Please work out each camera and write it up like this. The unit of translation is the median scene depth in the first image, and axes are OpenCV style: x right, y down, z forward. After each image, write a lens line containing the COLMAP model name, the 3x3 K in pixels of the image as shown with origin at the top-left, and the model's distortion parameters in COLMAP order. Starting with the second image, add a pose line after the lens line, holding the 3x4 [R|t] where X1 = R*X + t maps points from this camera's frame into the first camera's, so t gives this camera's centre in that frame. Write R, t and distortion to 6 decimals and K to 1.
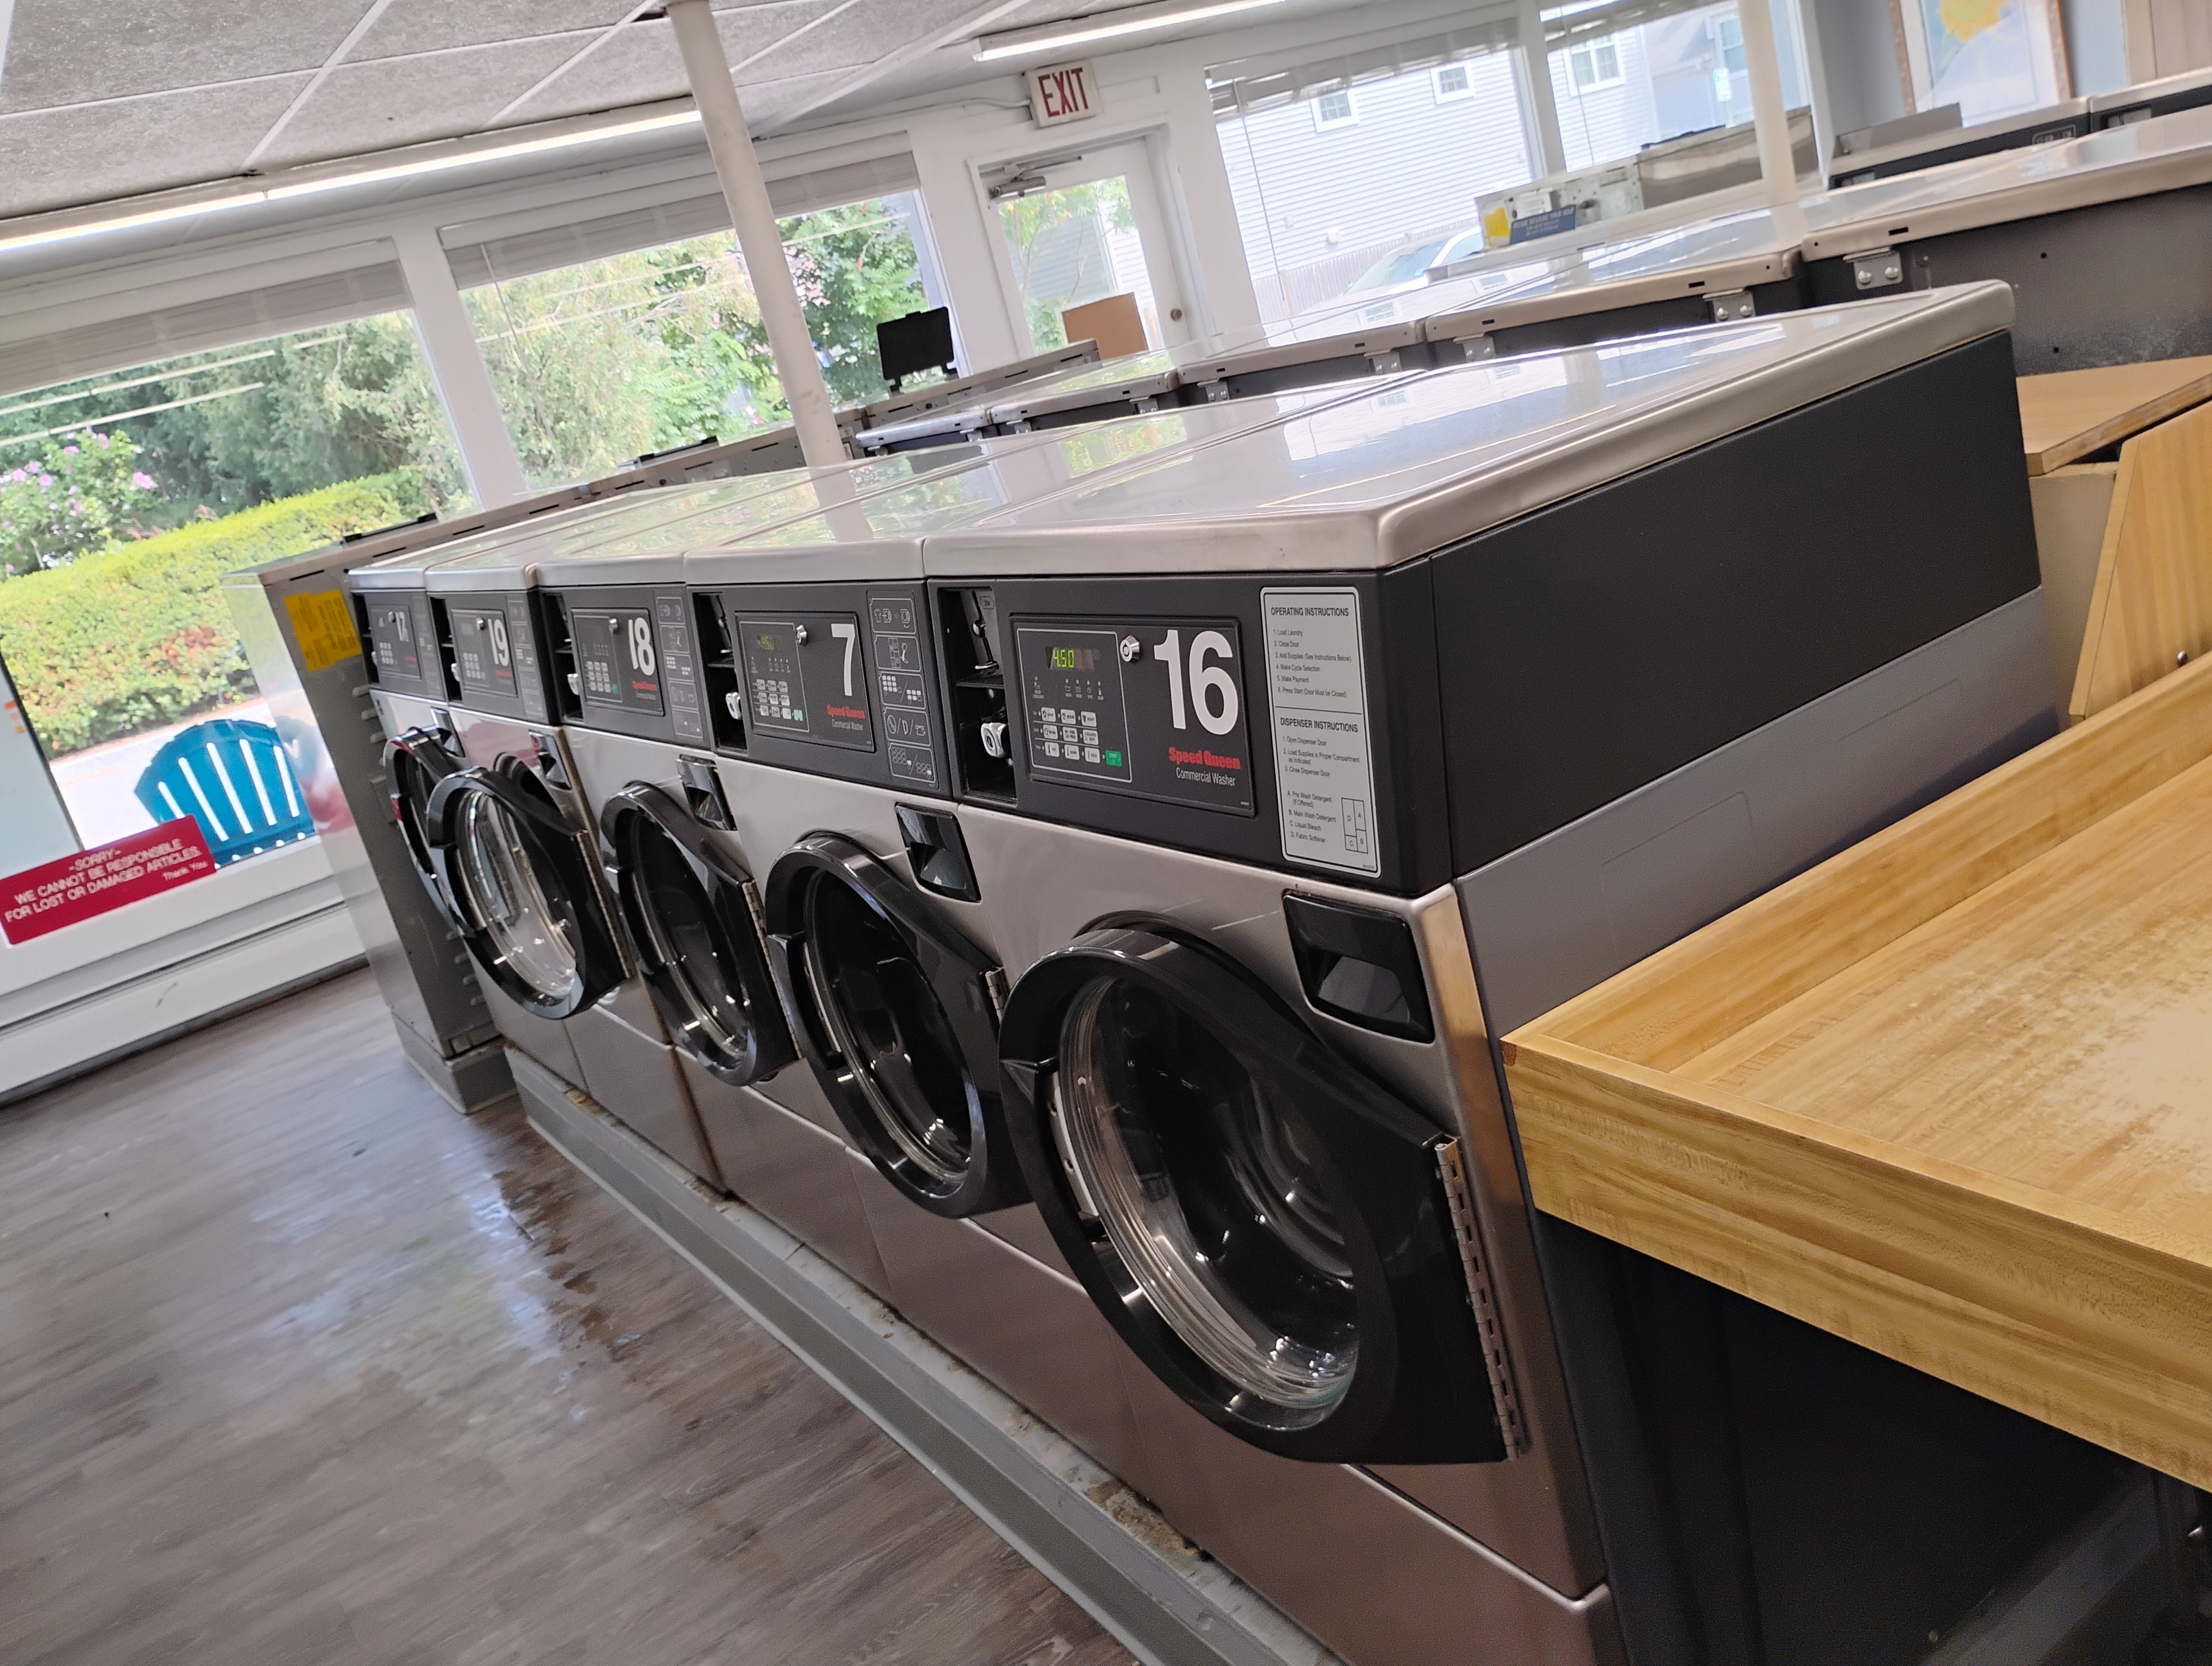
lens RADIAL K [[1860.3, 0, 1100.5], [0, 1860.3, 829.3], [0, 0, 1]] dist [0.047537, -0.053433]
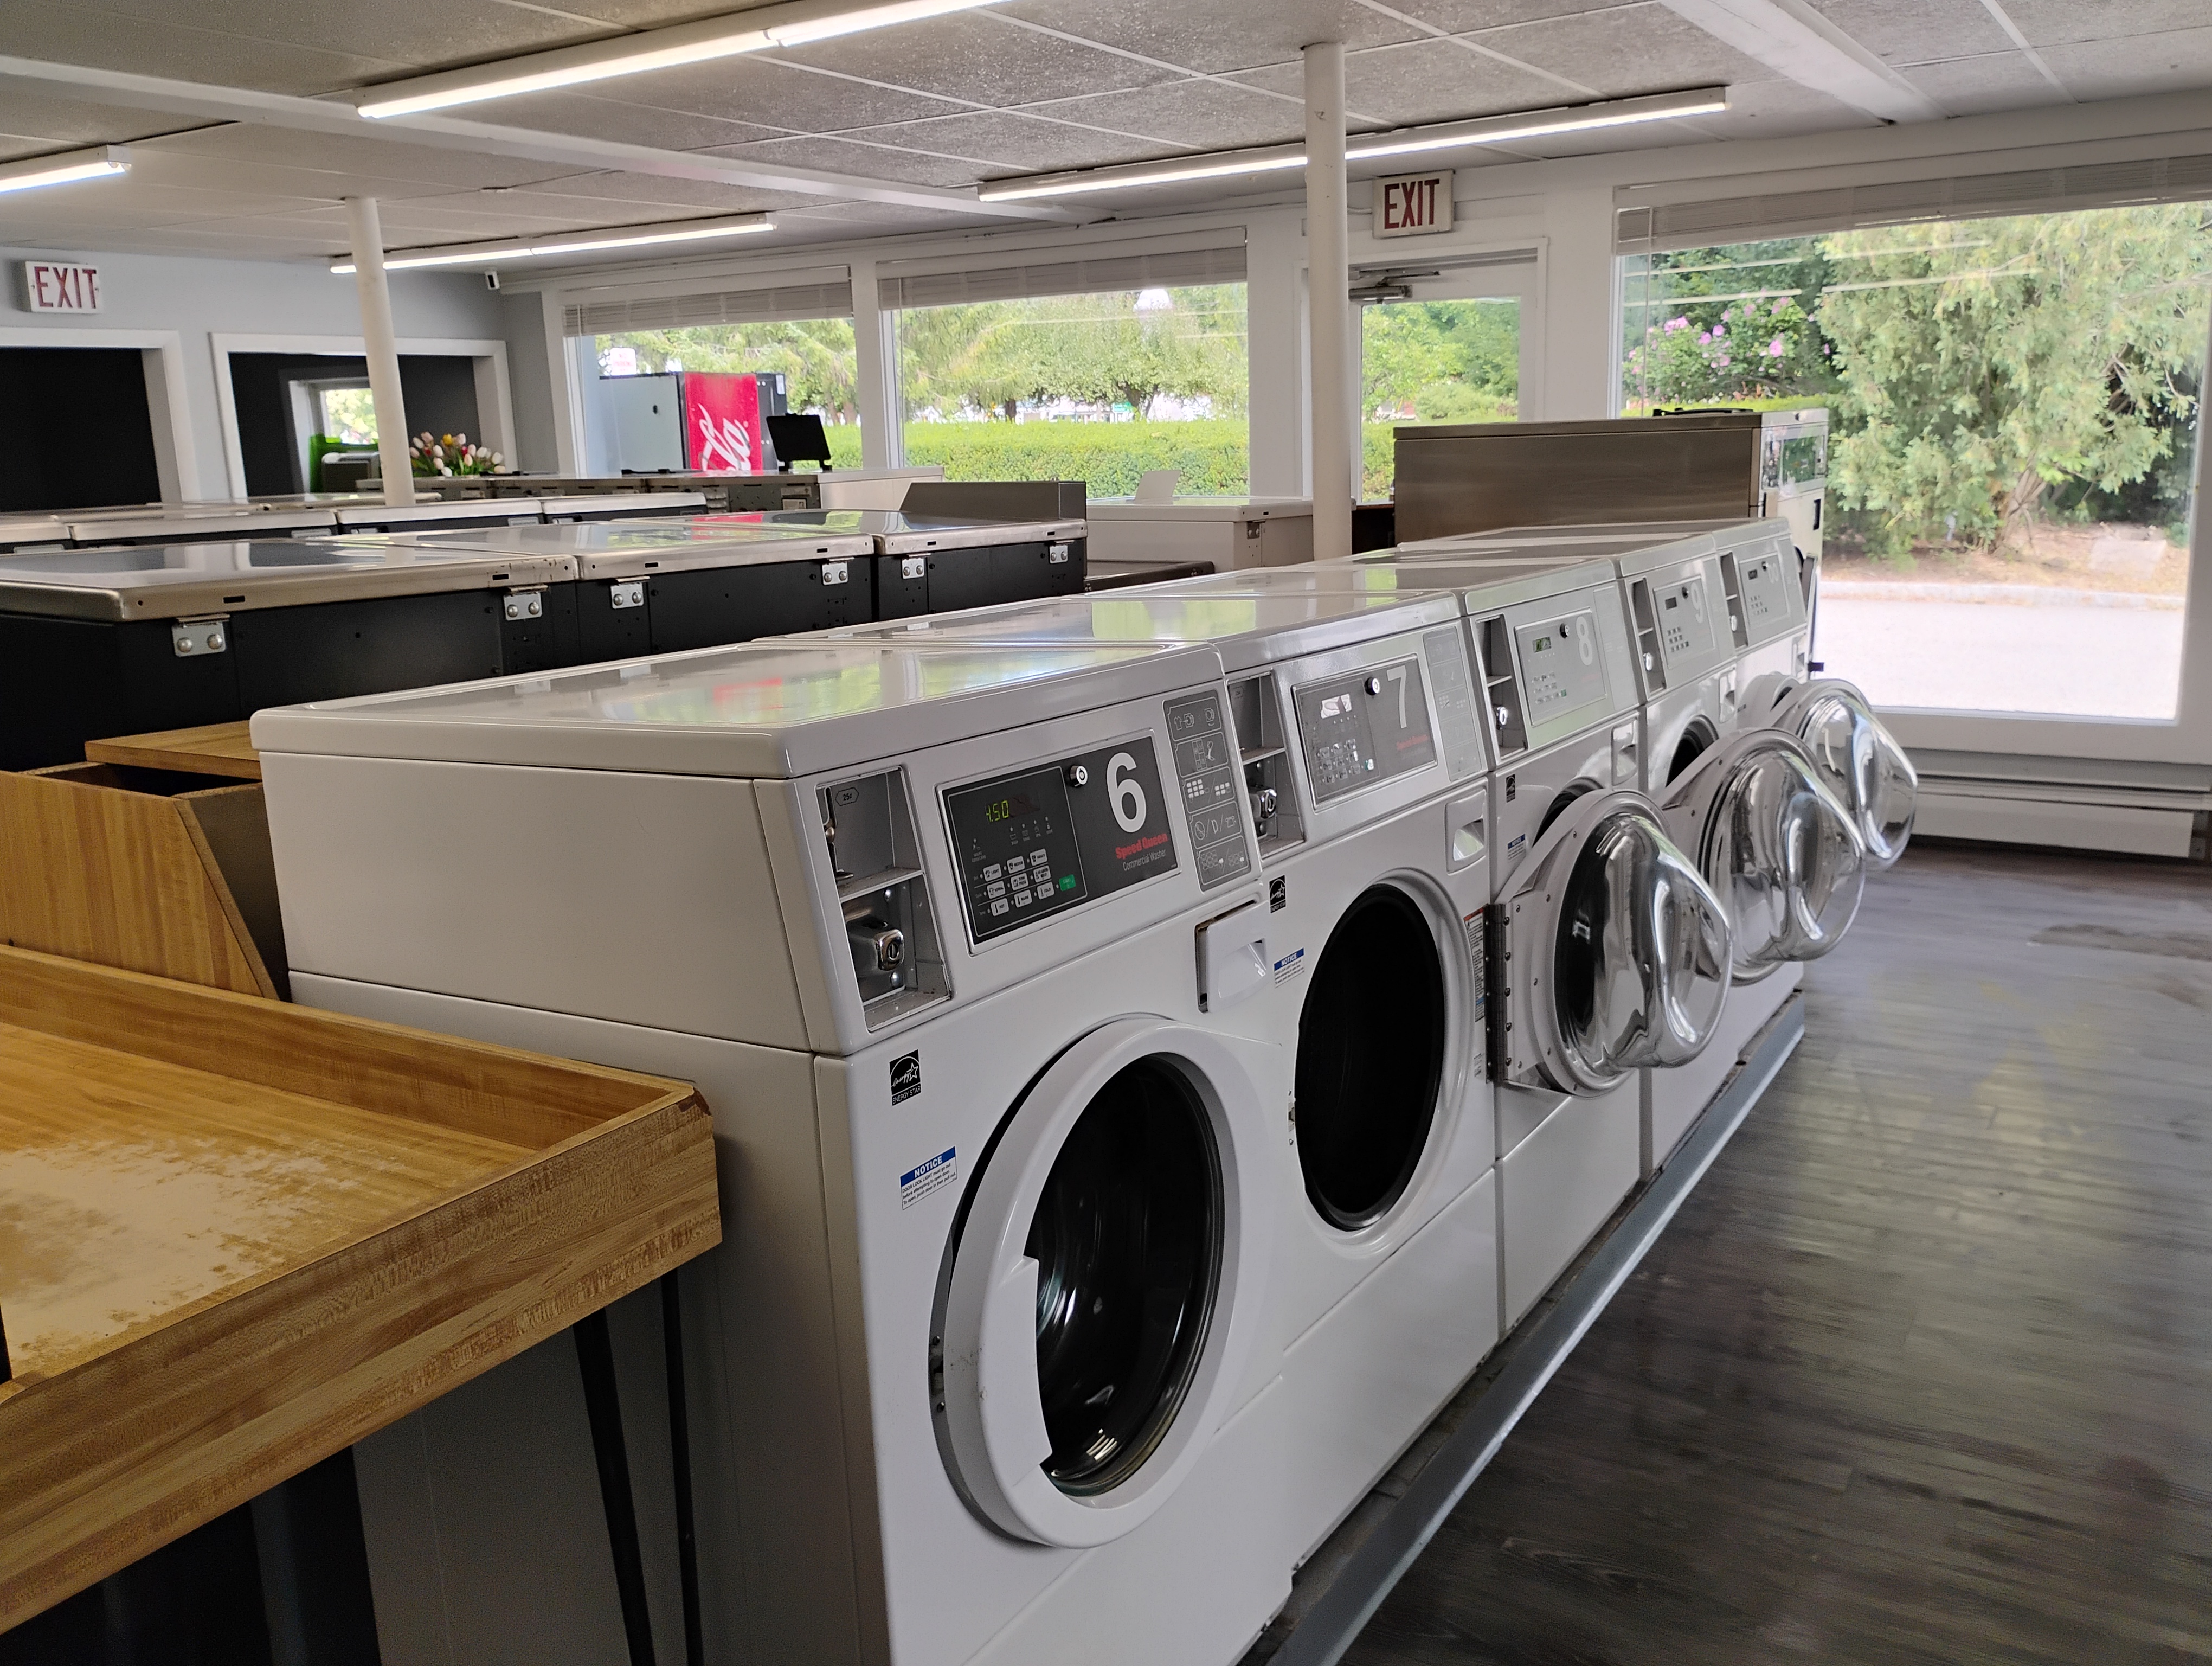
lens RADIAL K [[1860.3, 0, 1116.9], [0, 1860.3, 836.0], [0, 0, 1]] dist [0.047537, -0.053433]
pose [[0.421809, 0.416562, -0.805328, 0.839532], [-0.324171, 0.898789, 0.295113, -0.354615], [0.846753, 0.136582, 0.514154, 0.460745]]
